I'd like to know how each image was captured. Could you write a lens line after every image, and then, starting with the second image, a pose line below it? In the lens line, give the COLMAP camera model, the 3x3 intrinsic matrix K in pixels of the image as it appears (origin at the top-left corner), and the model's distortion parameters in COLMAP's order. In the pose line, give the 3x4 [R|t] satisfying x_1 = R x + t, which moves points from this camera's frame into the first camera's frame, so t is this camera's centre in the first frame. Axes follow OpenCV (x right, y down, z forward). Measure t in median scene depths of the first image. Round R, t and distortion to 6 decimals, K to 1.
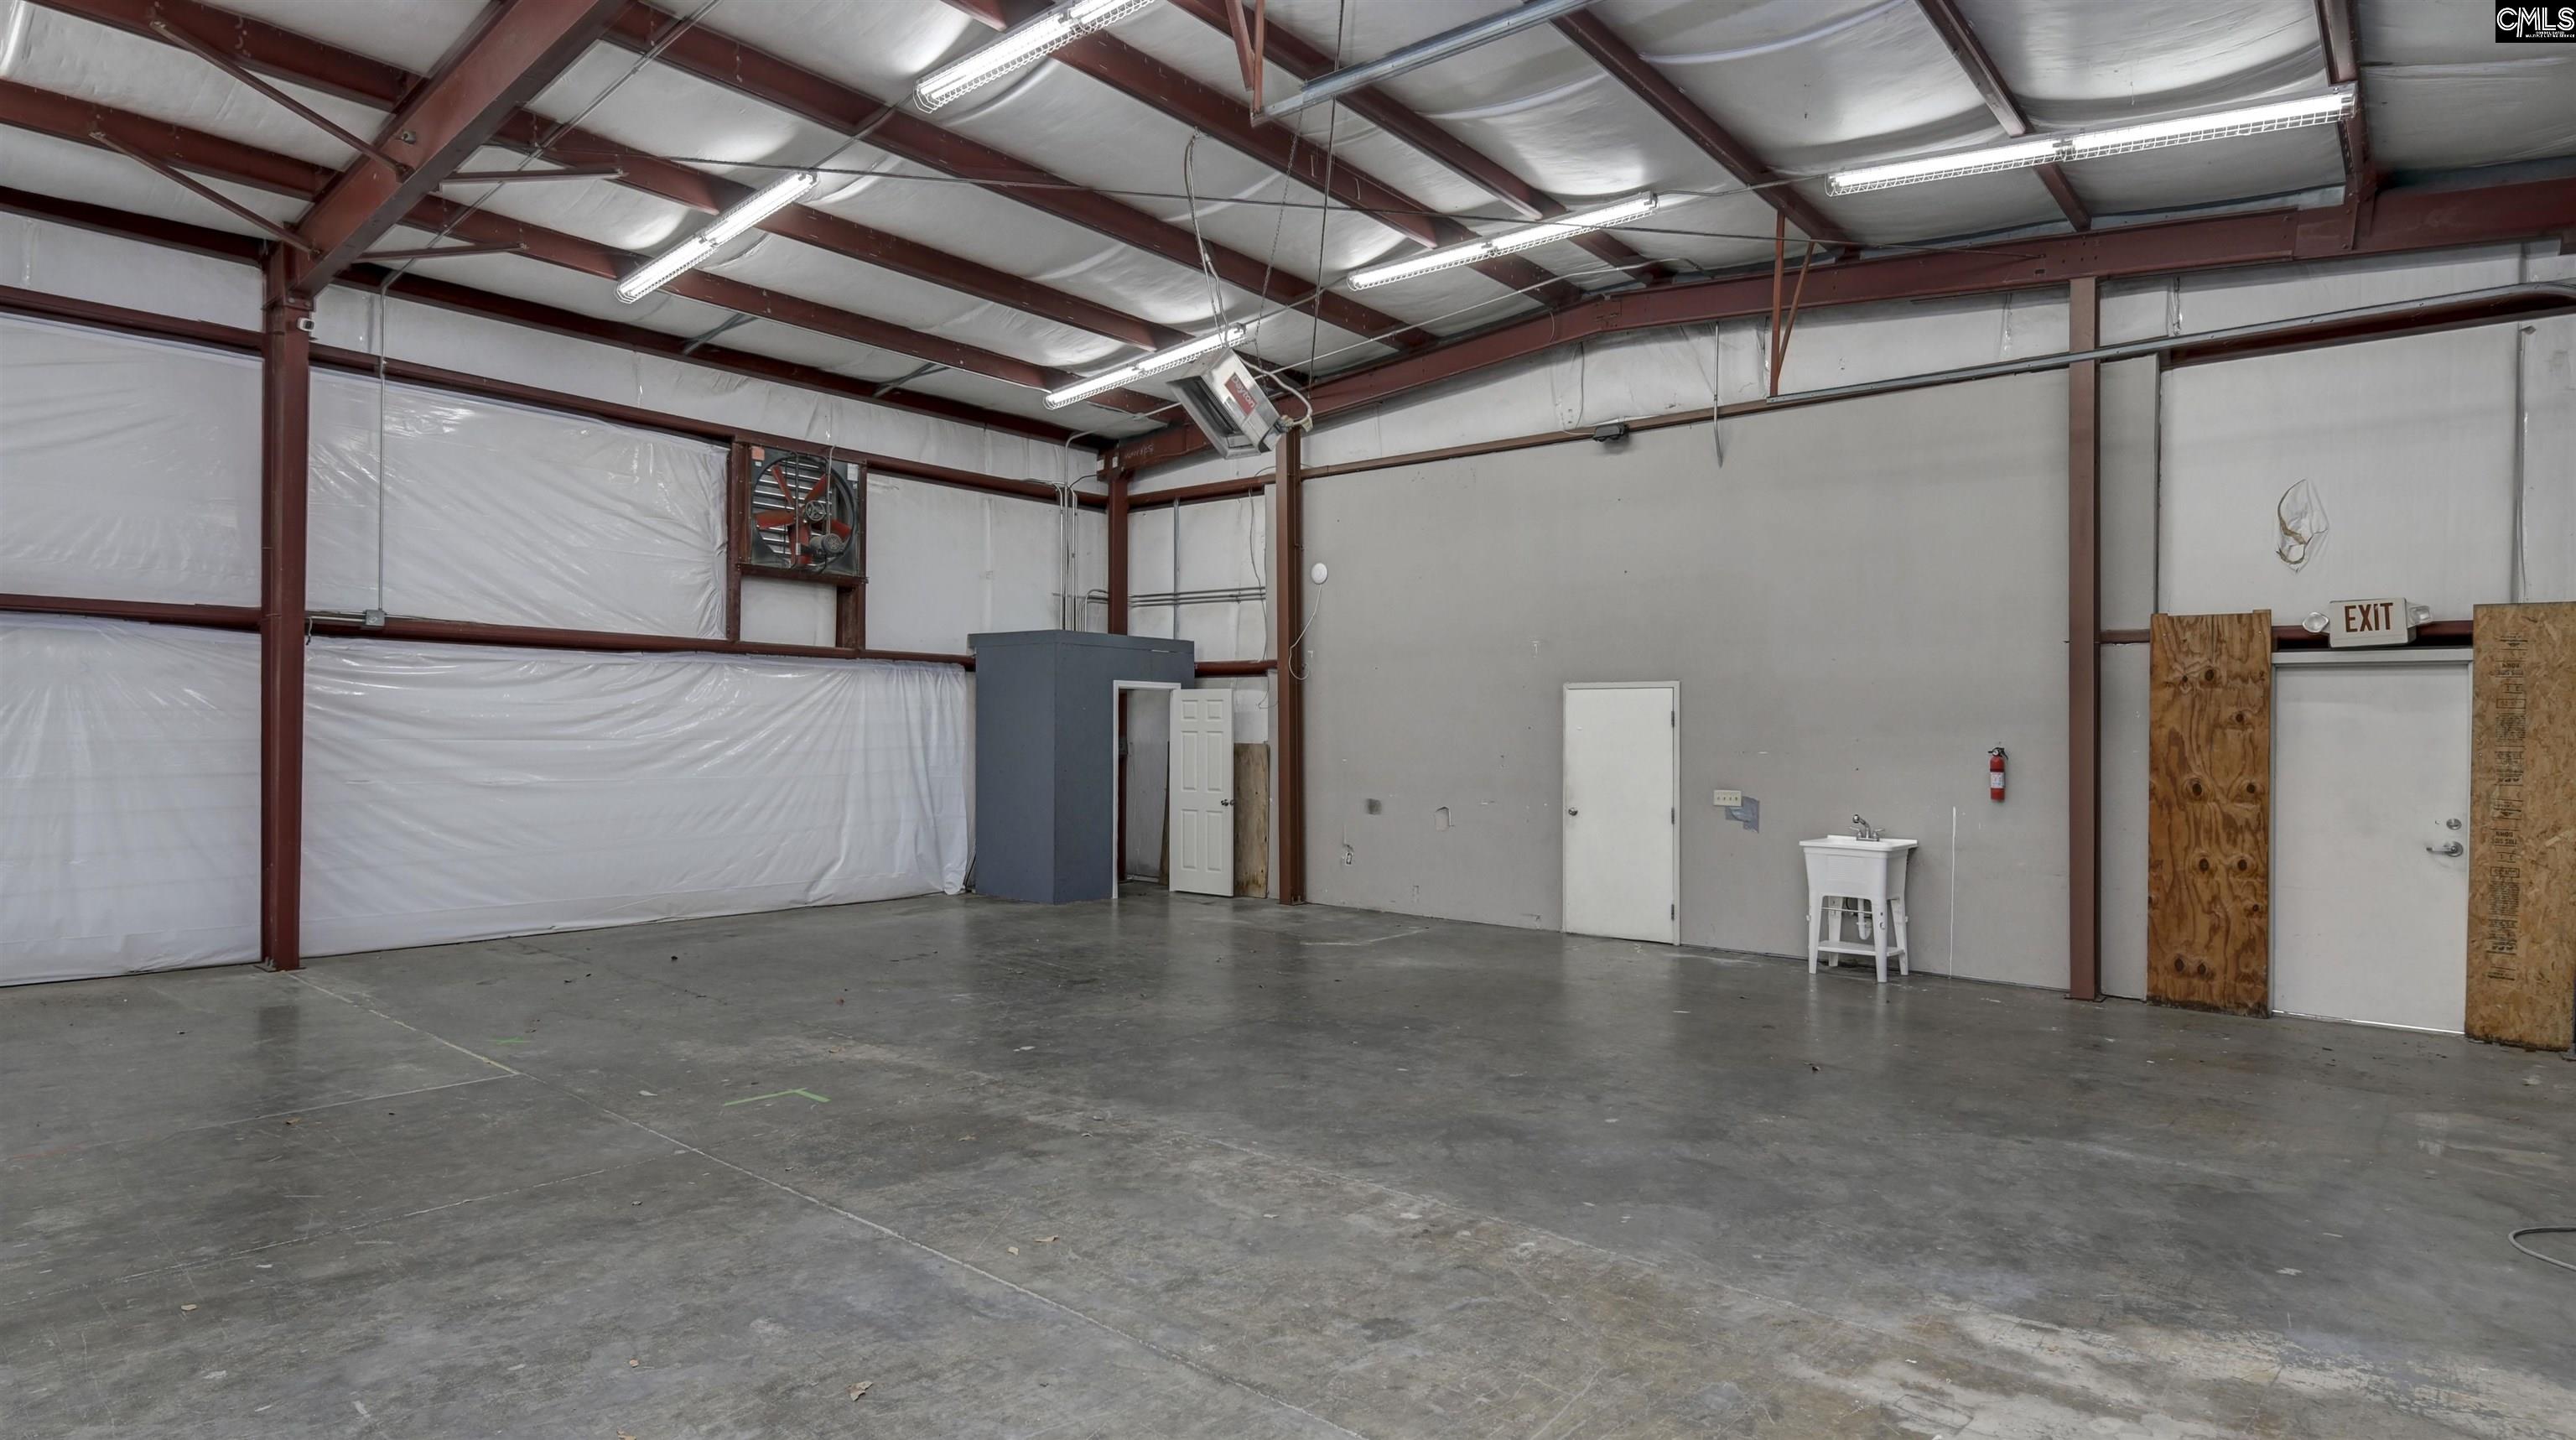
lens RADIAL K [[1327.2, 0, 1300.9], [0, 1327.2, 727.9], [0, 0, 1]] dist [-0.000981, -0.001331]
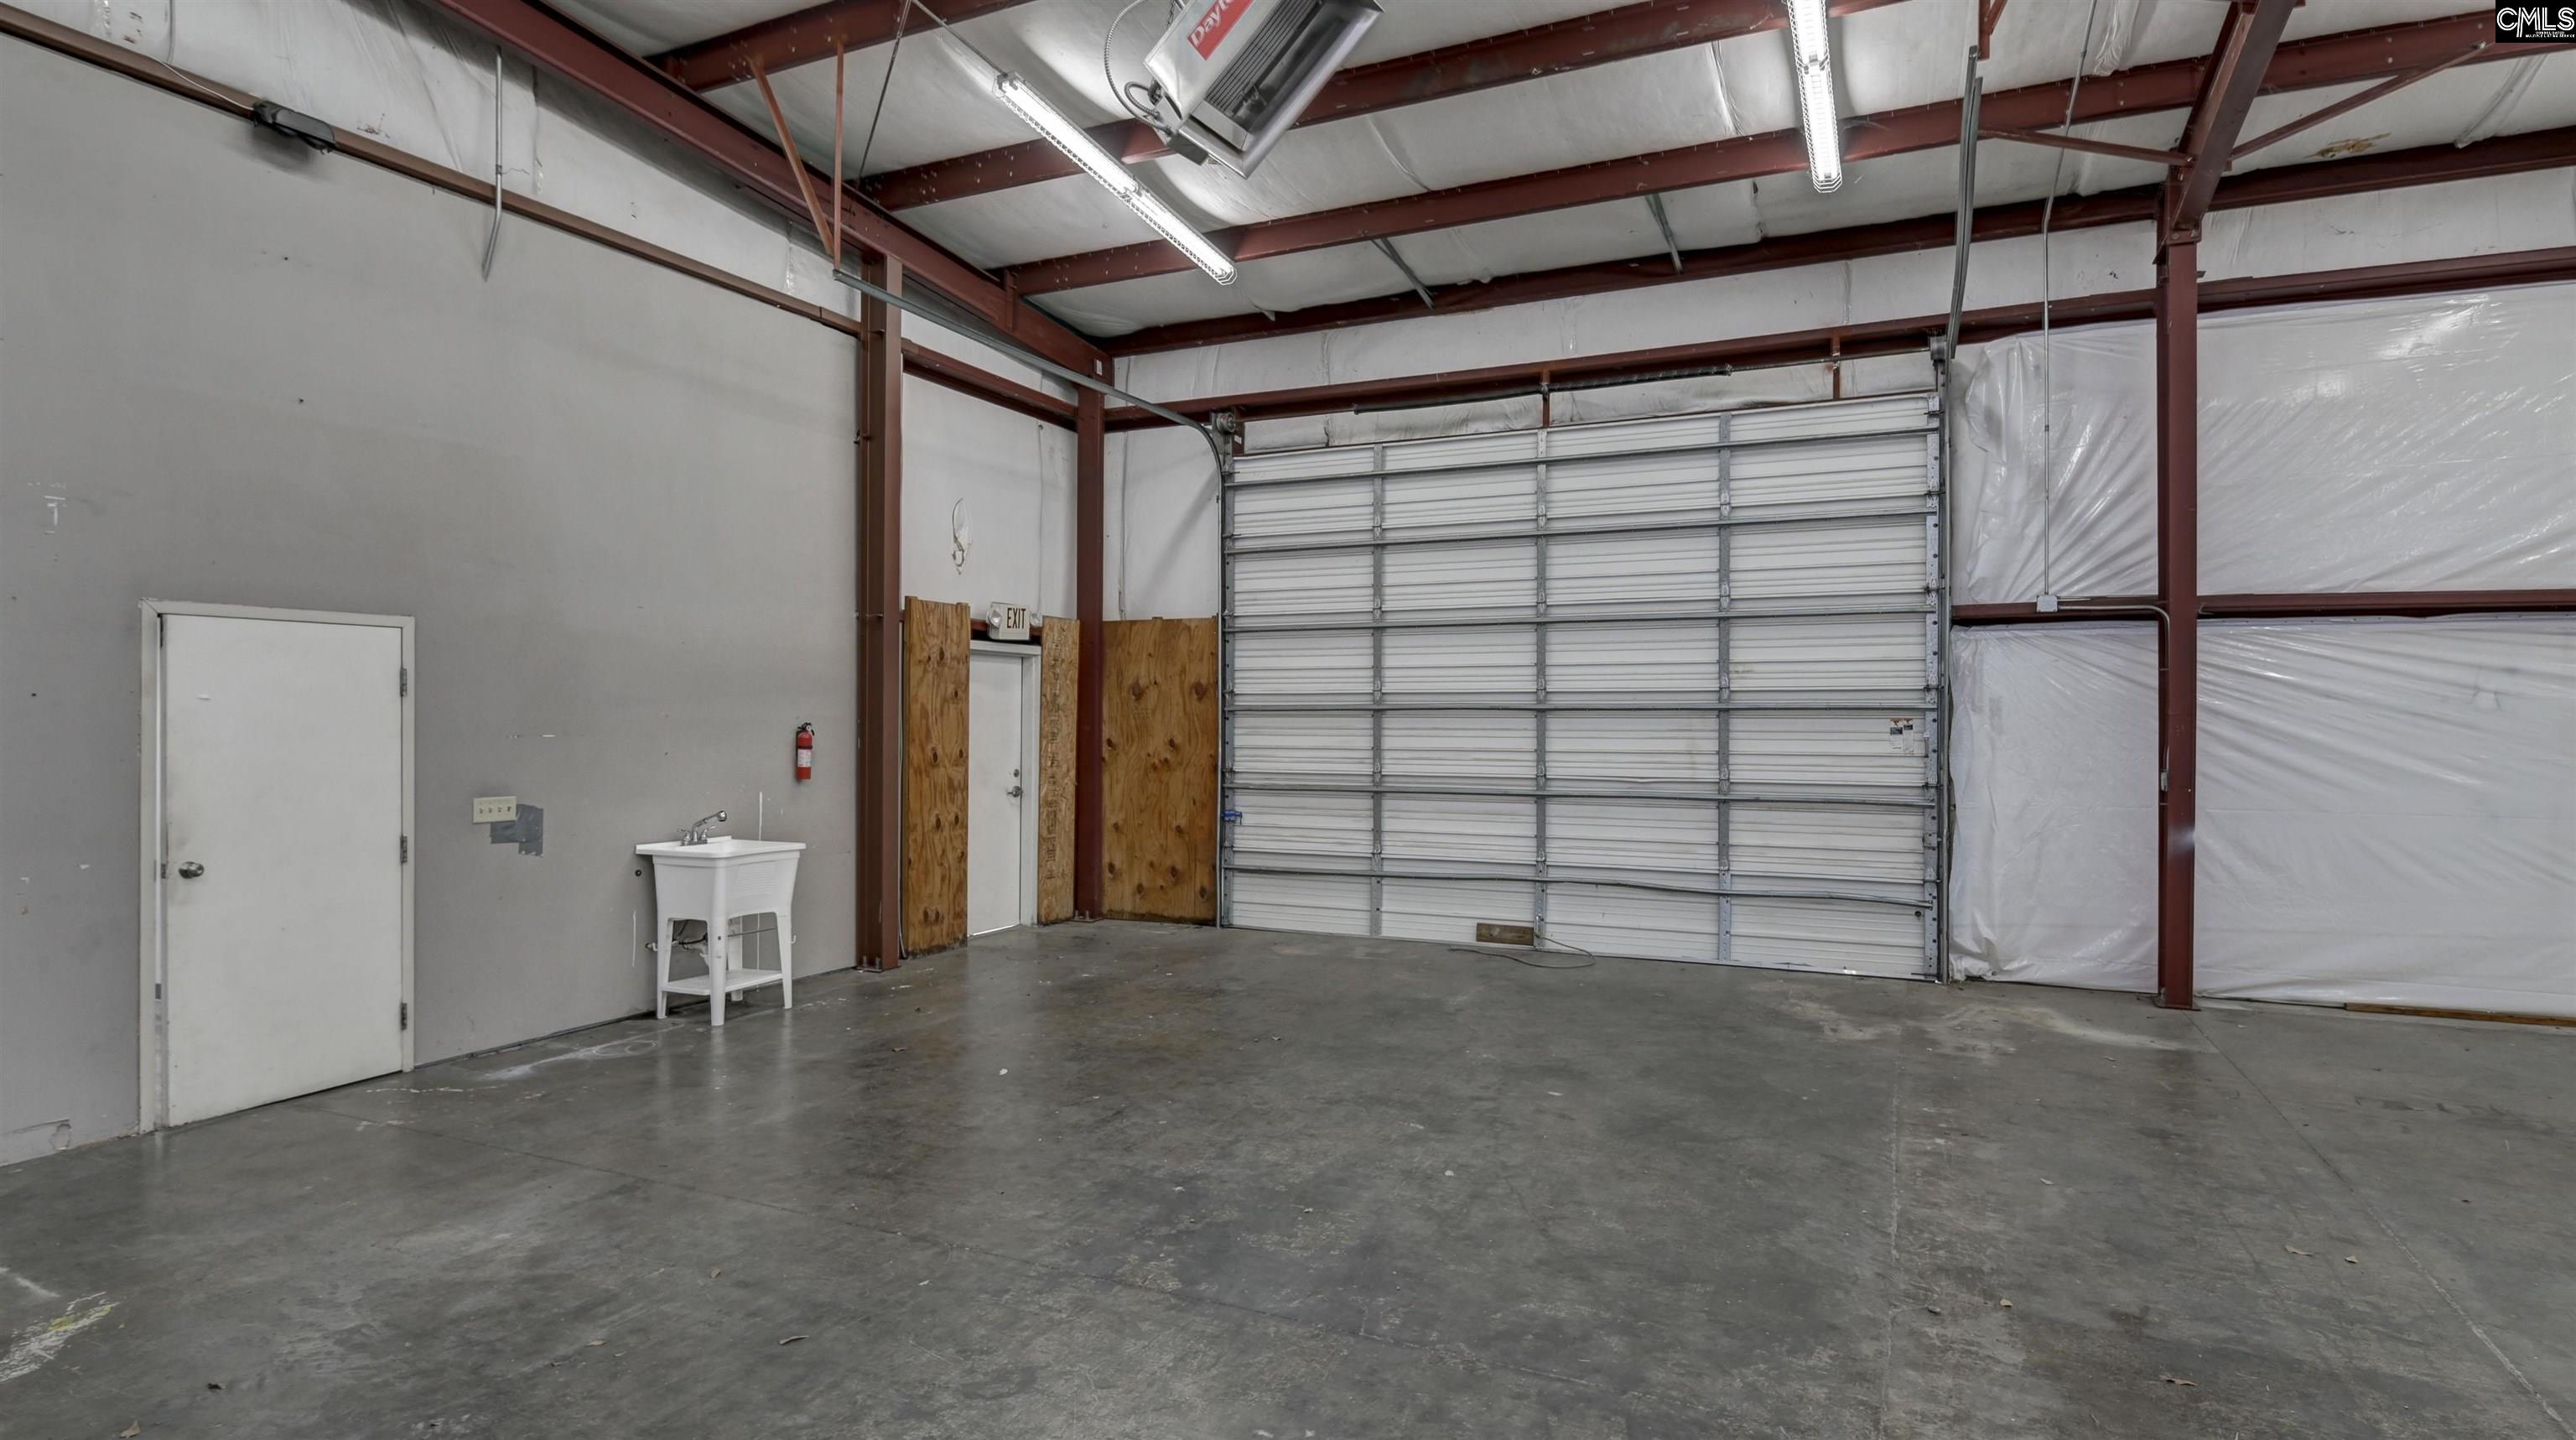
lens RADIAL K [[1289.8, 0, 1300.0], [0, 1289.8, 713.3], [0, 0, 1]] dist [0.002077, -0.006600]
pose [[-0.240137, -0.009798, 0.970690, -0.448599], [-0.010348, 0.999918, 0.007534, -0.002004], [-0.970684, -0.008235, -0.240219, 0.942599]]
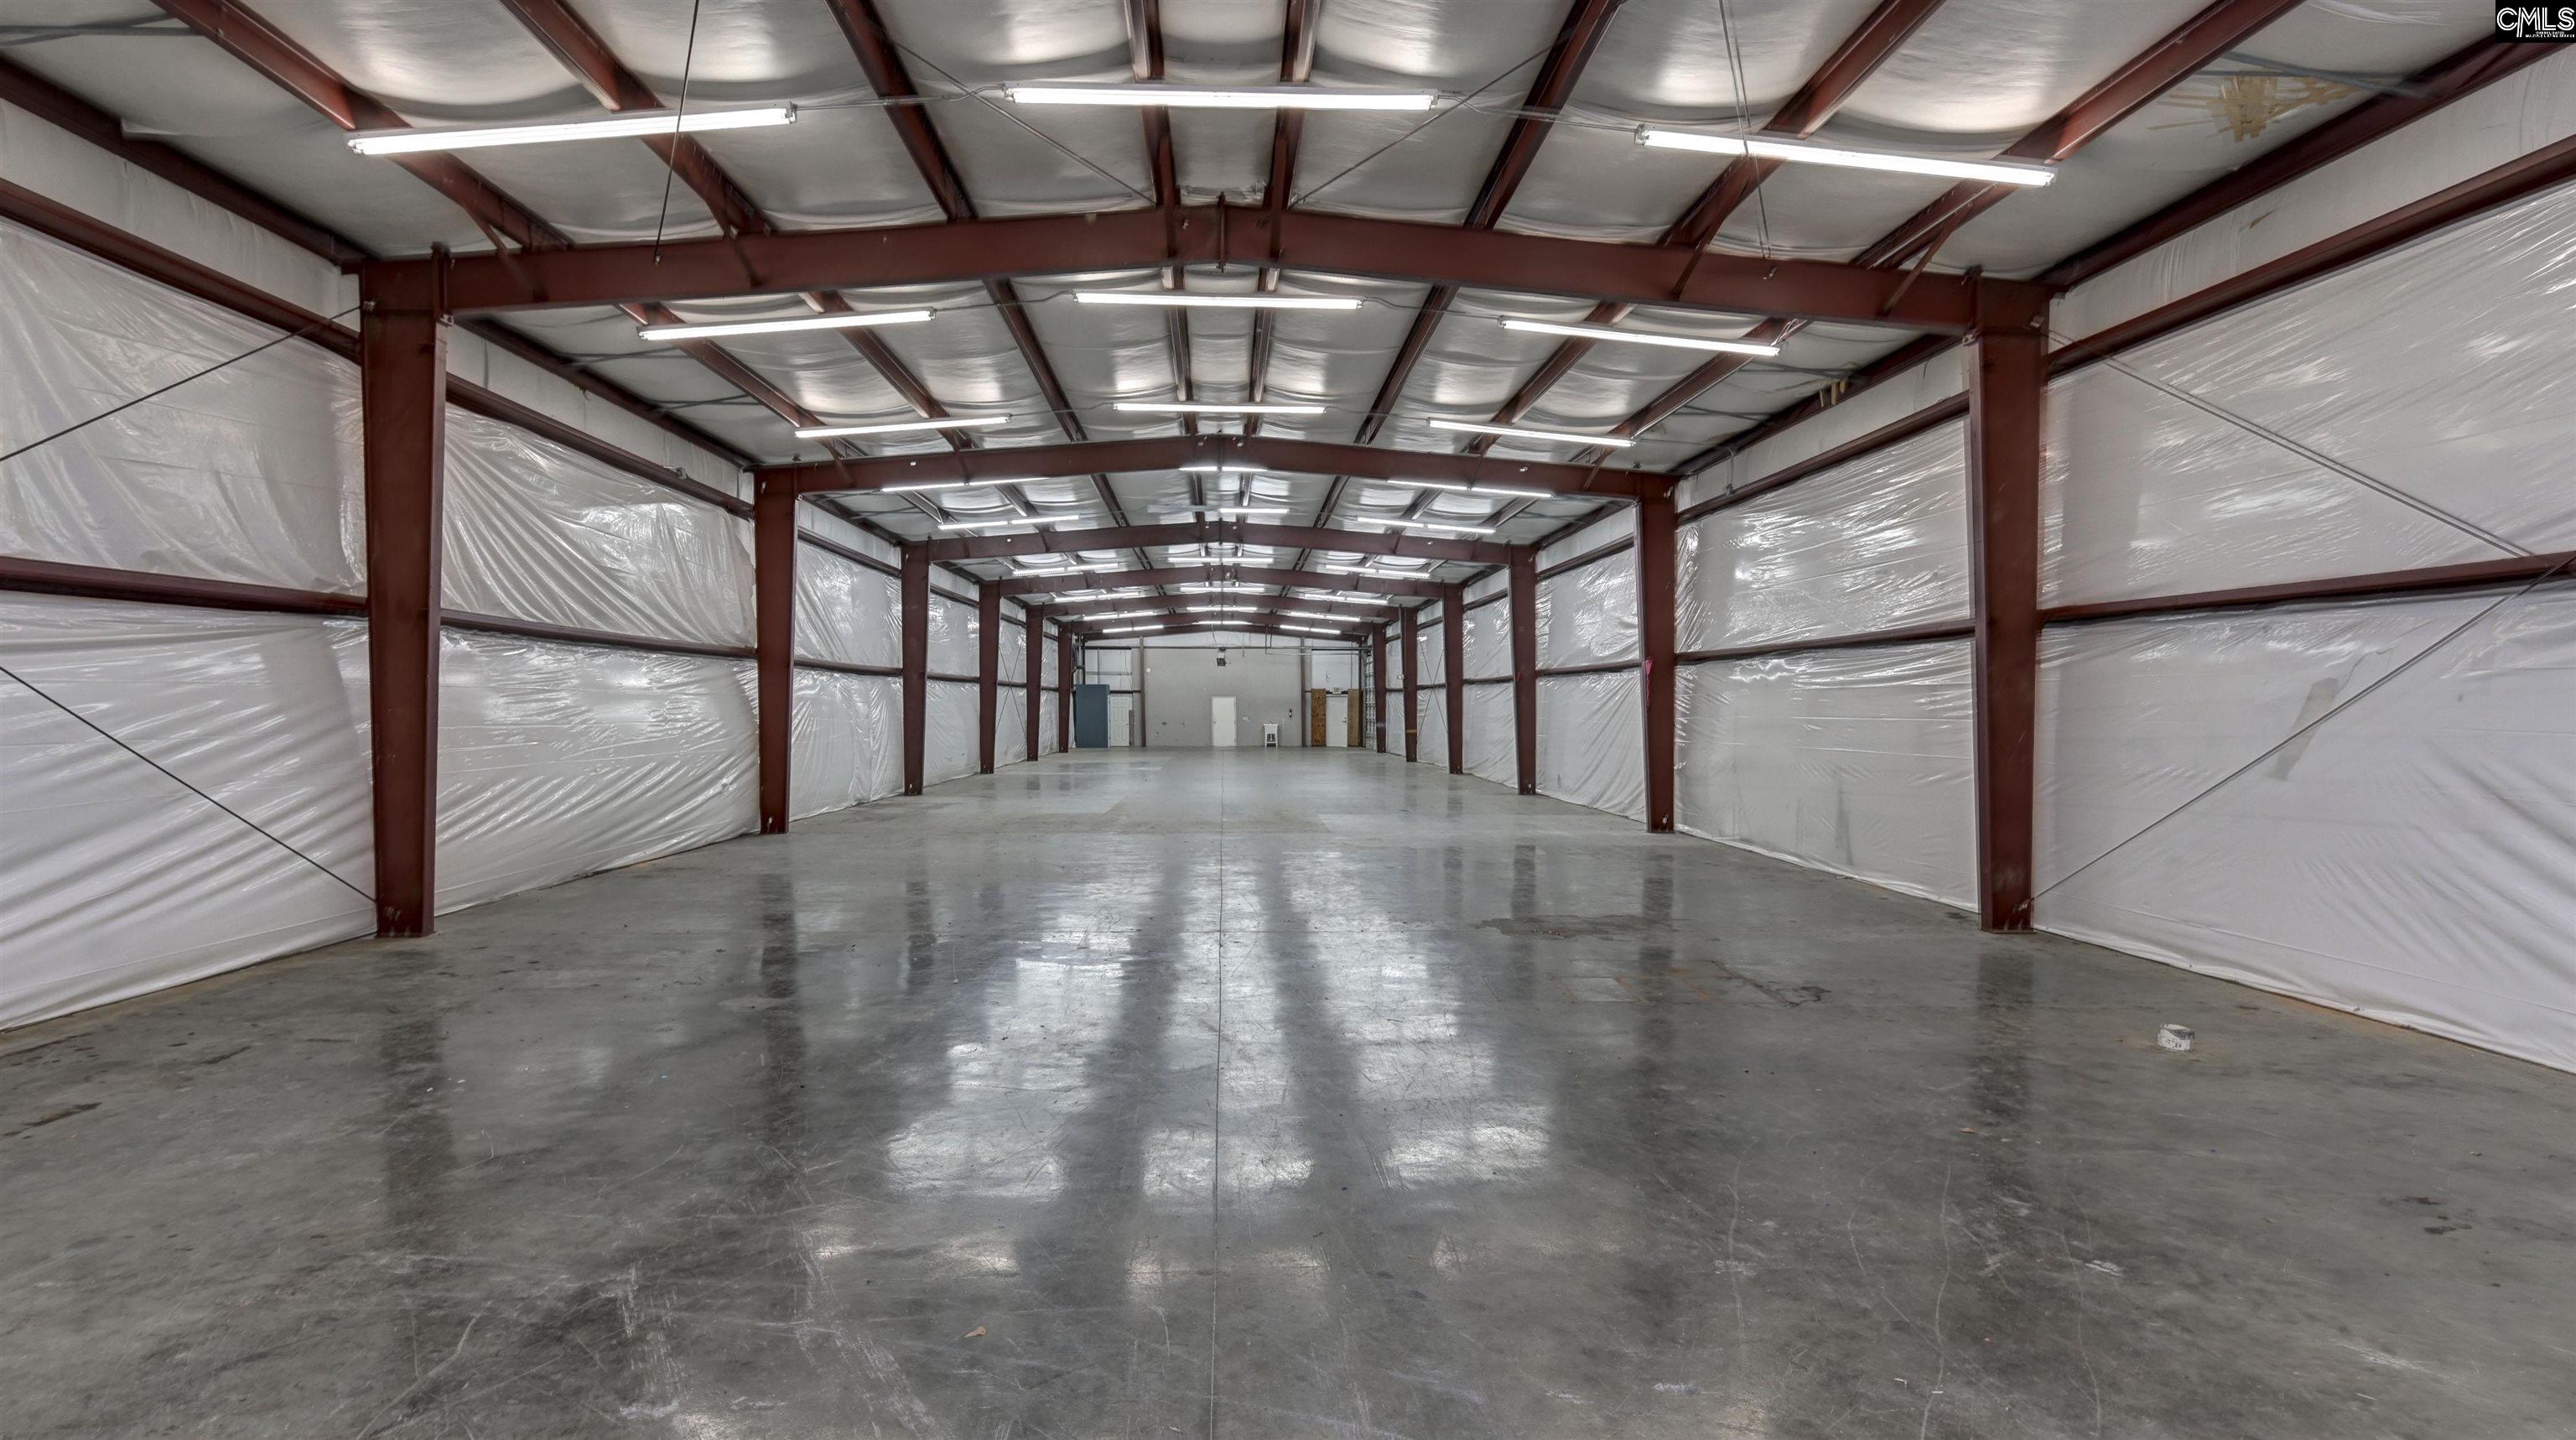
lens RADIAL K [[1327.2, 0, 1300.9], [0, 1327.2, 727.9], [0, 0, 1]] dist [-0.000981, -0.001331]
pose [[0.727530, -0.024671, 0.685632, -3.959906], [0.004797, 0.999512, 0.030875, -0.092571], [-0.686059, -0.019173, 0.727293, -3.804137]]
